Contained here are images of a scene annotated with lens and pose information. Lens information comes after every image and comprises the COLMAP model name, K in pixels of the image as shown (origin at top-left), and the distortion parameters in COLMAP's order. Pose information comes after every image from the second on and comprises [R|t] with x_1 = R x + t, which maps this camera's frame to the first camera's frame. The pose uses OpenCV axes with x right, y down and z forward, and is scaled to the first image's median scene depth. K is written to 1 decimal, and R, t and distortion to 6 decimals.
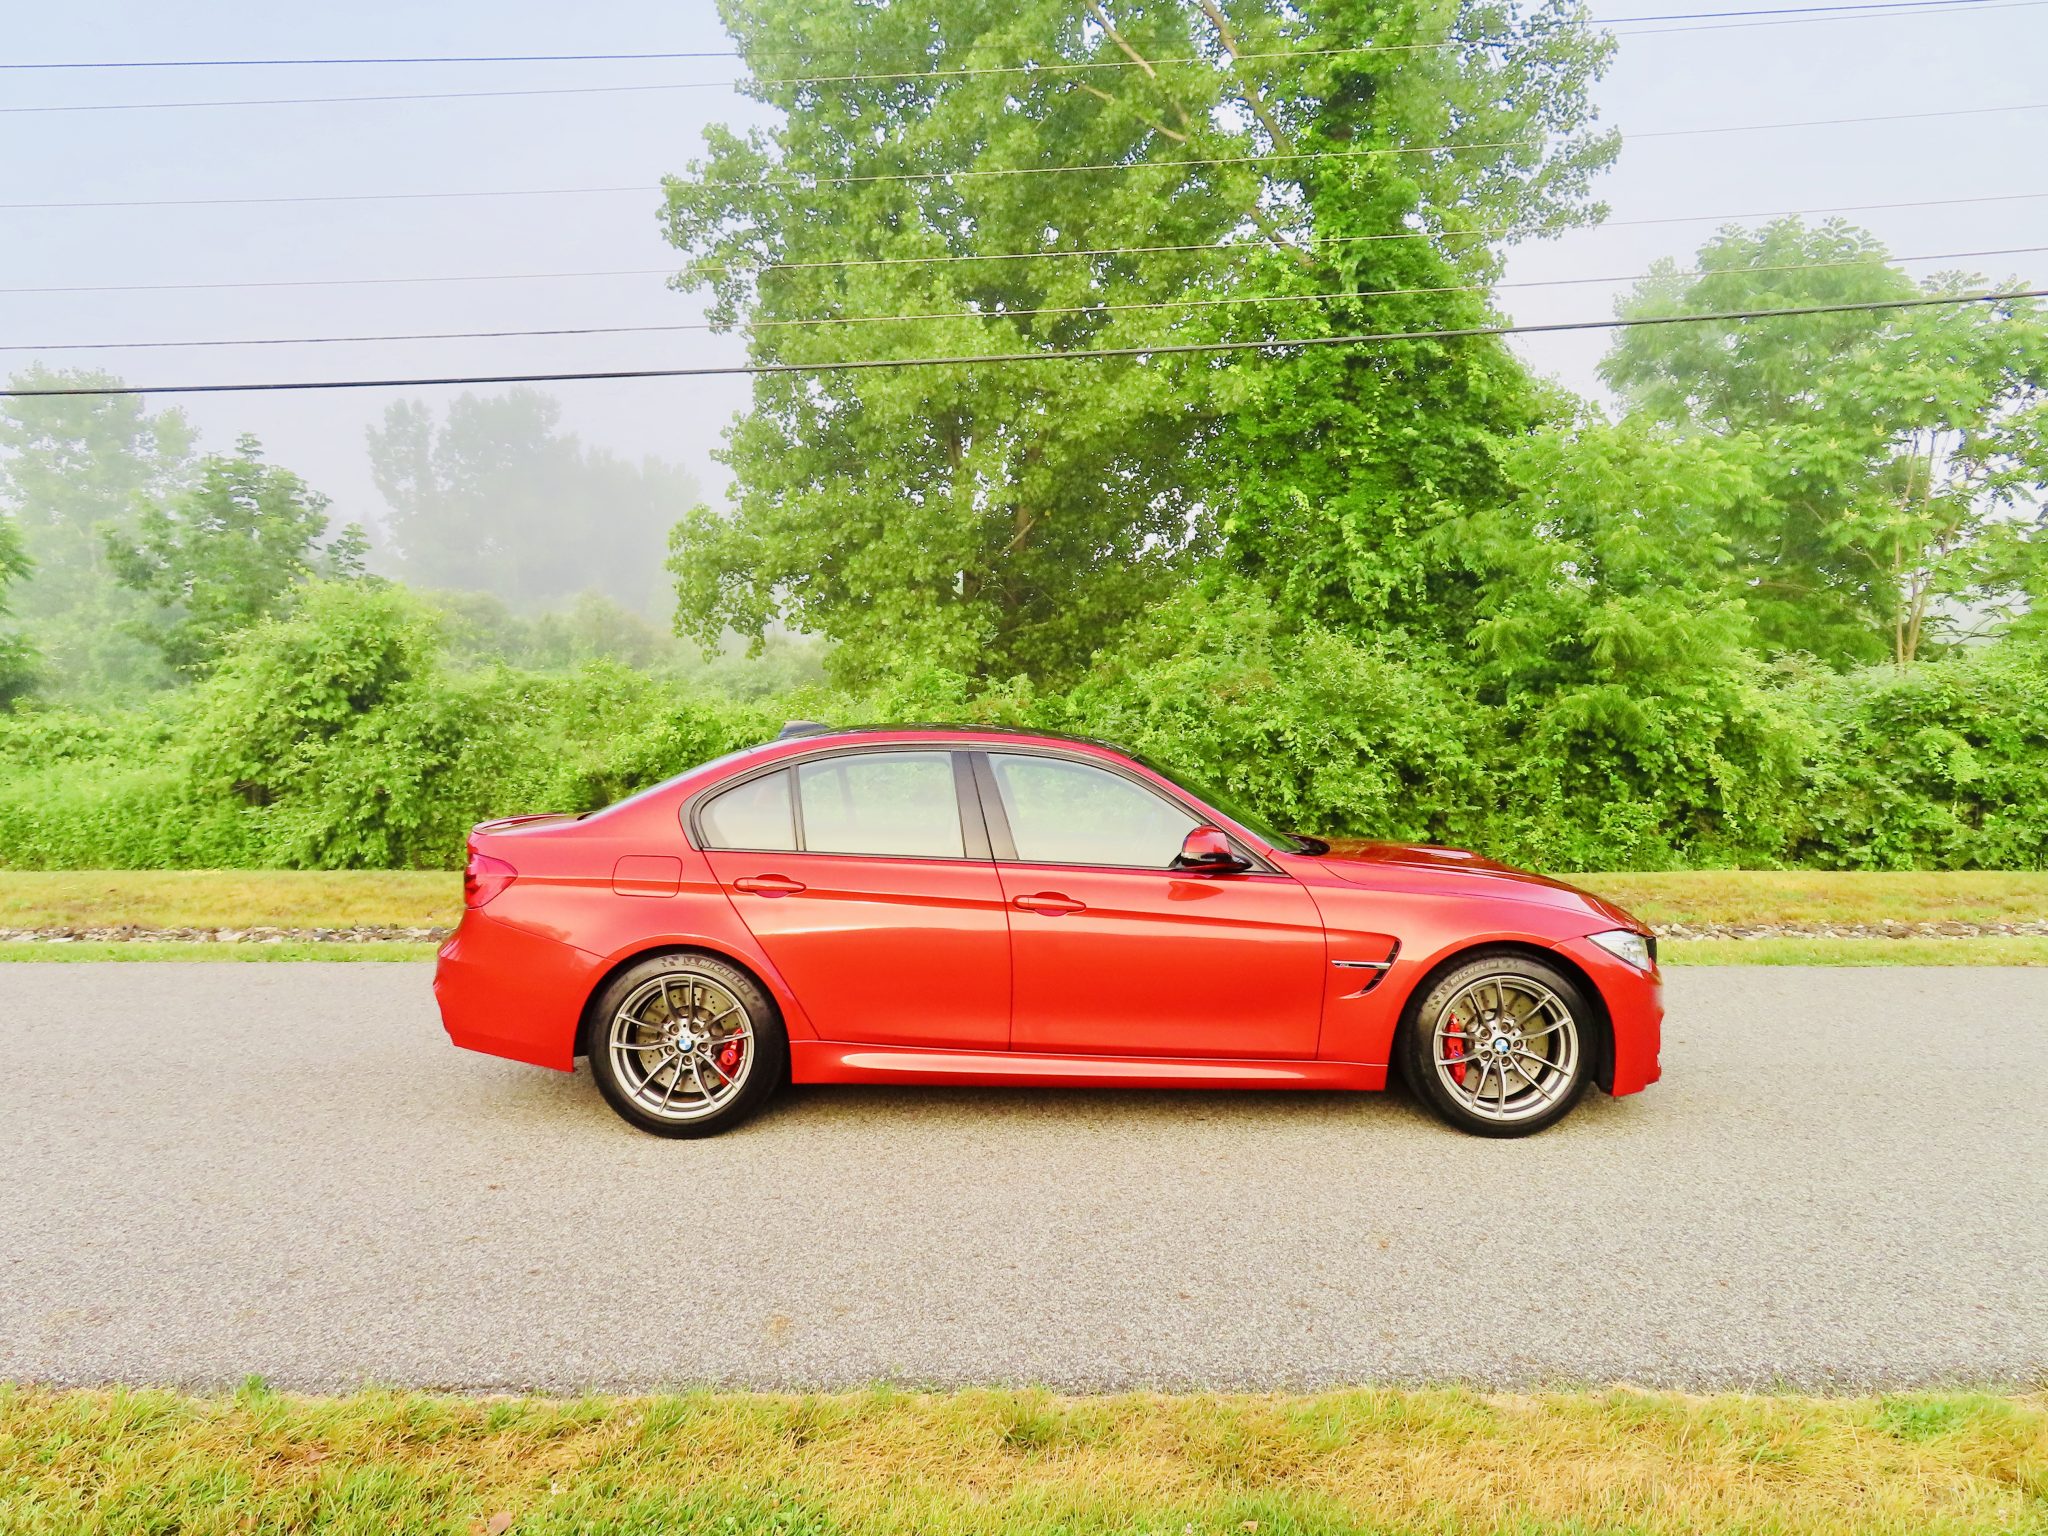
lens RADIAL K [[1468.5, 0, 1024.0], [0, 1468.5, 768.0], [0, 0, 1]] dist [-0.007322, 0.007778]
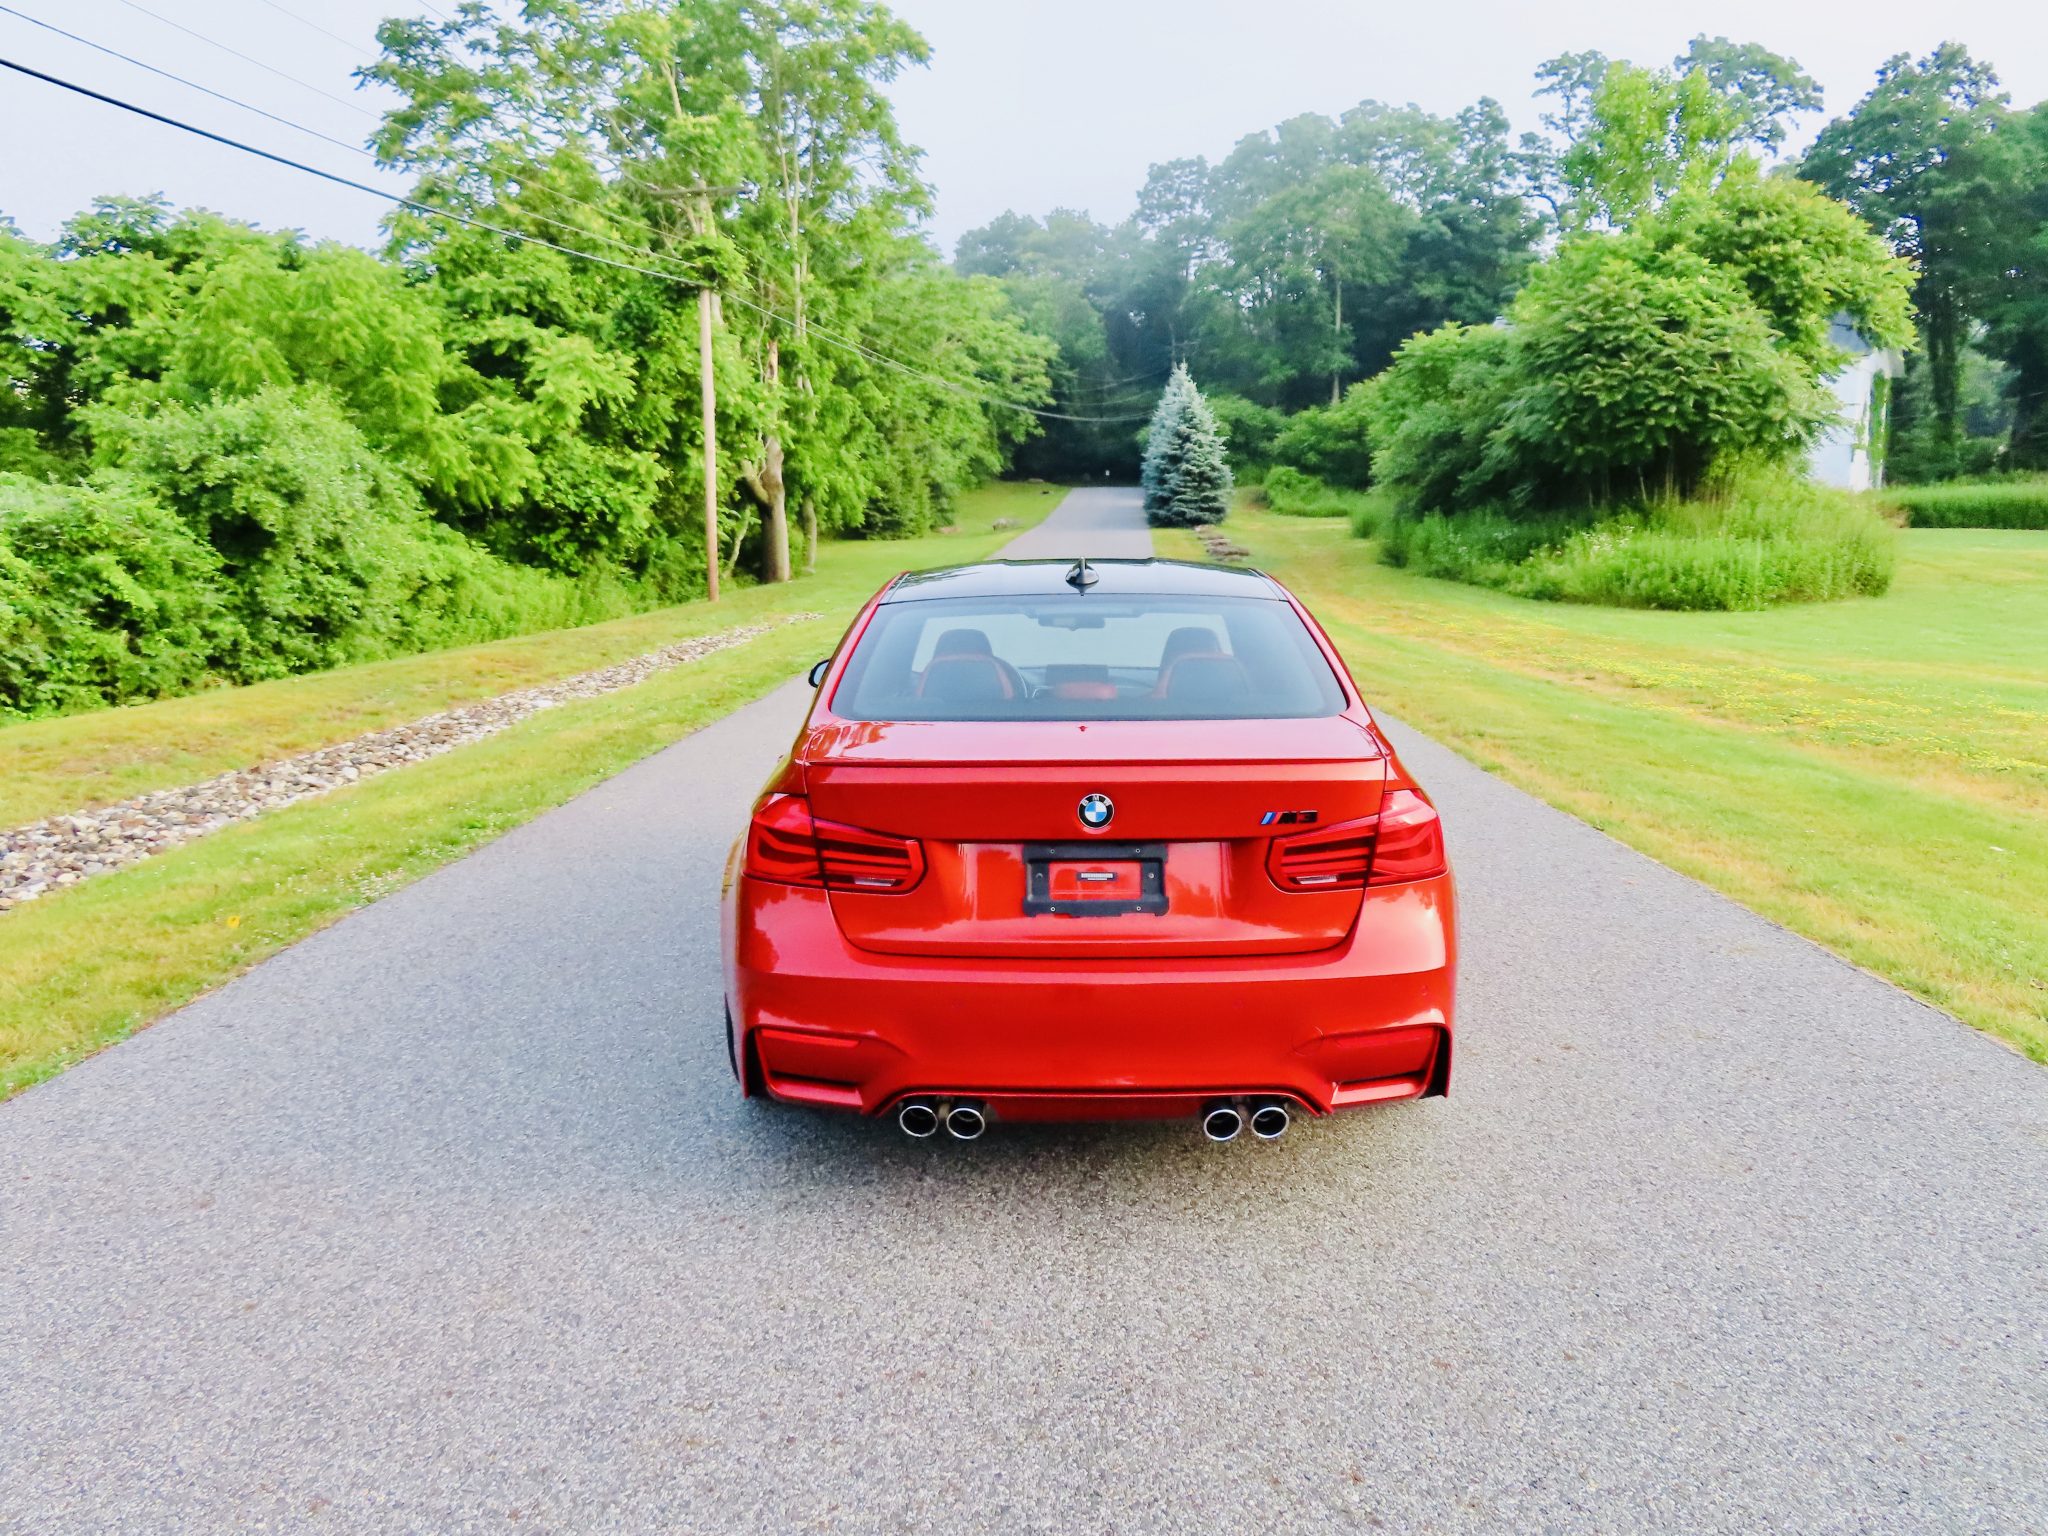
lens RADIAL K [[1465.5, 0, 1019.5], [0, 1465.5, 761.4], [0, 0, 1]] dist [-0.002914, -0.001293]
pose [[0.023801, -0.146634, 0.988904, -0.295037], [0.031876, 0.988793, 0.145850, -0.011665], [-0.999208, 0.028051, 0.028208, 0.302813]]
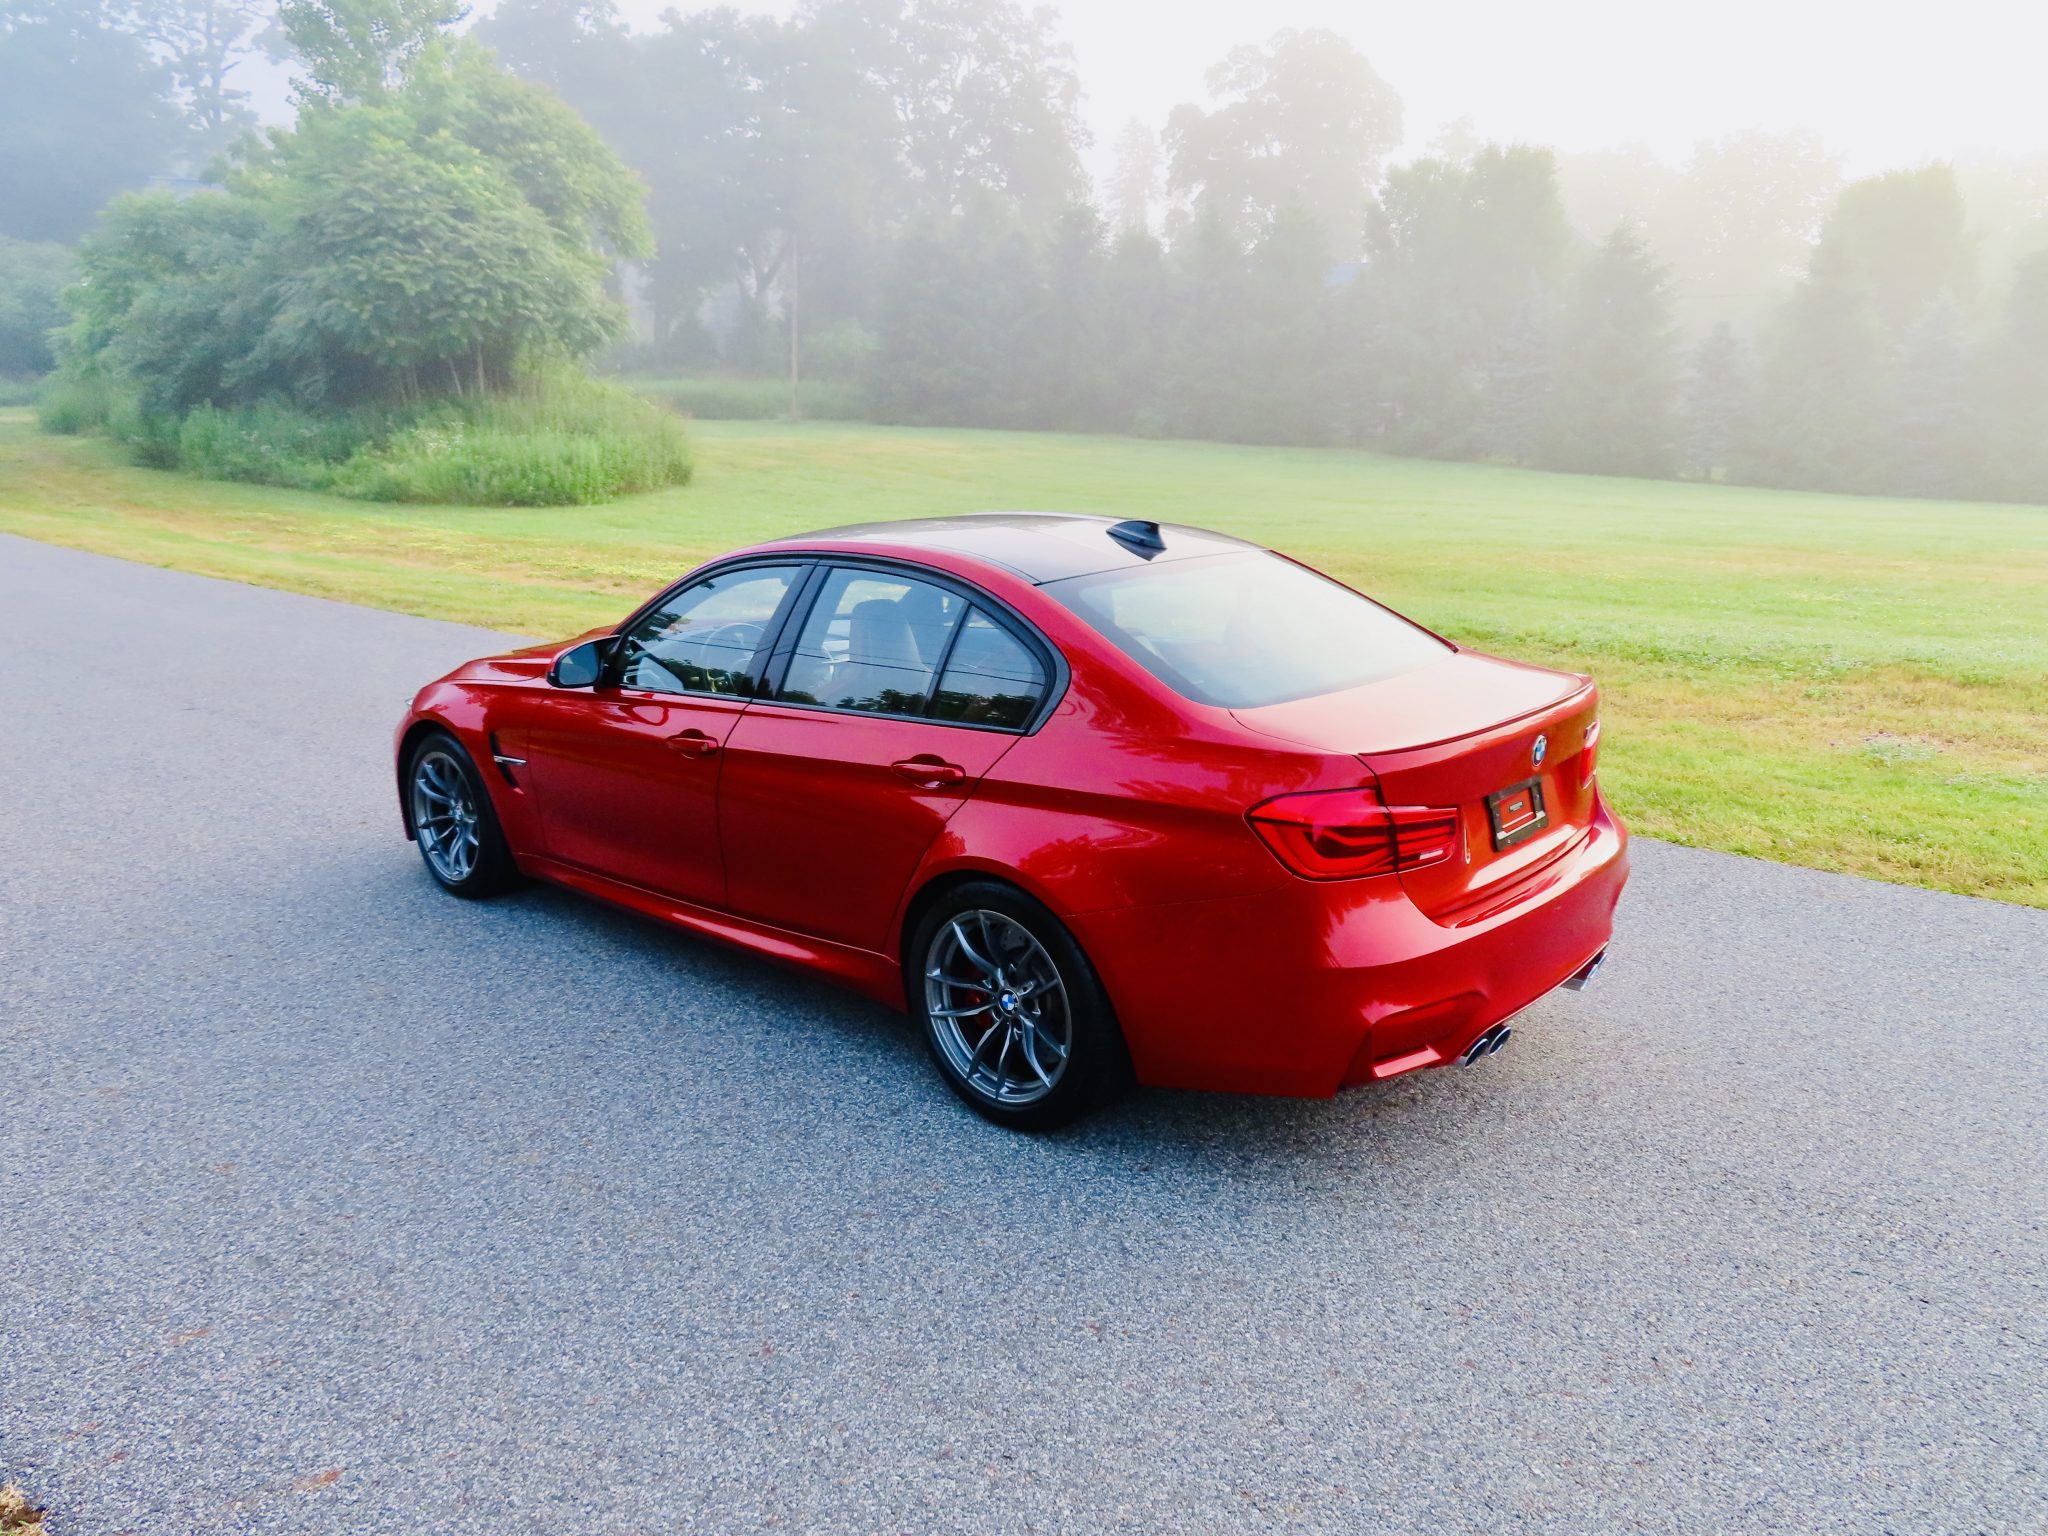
lens RADIAL K [[1465.4, 0, 1027.2], [0, 1465.4, 759.4], [0, 0, 1]] dist [-0.008399, 0.002135]
pose [[-0.743502, -0.142670, 0.653338, -0.177263], [0.030240, 0.968805, 0.245972, -0.029205], [-0.668050, 0.202637, -0.715994, 0.470413]]
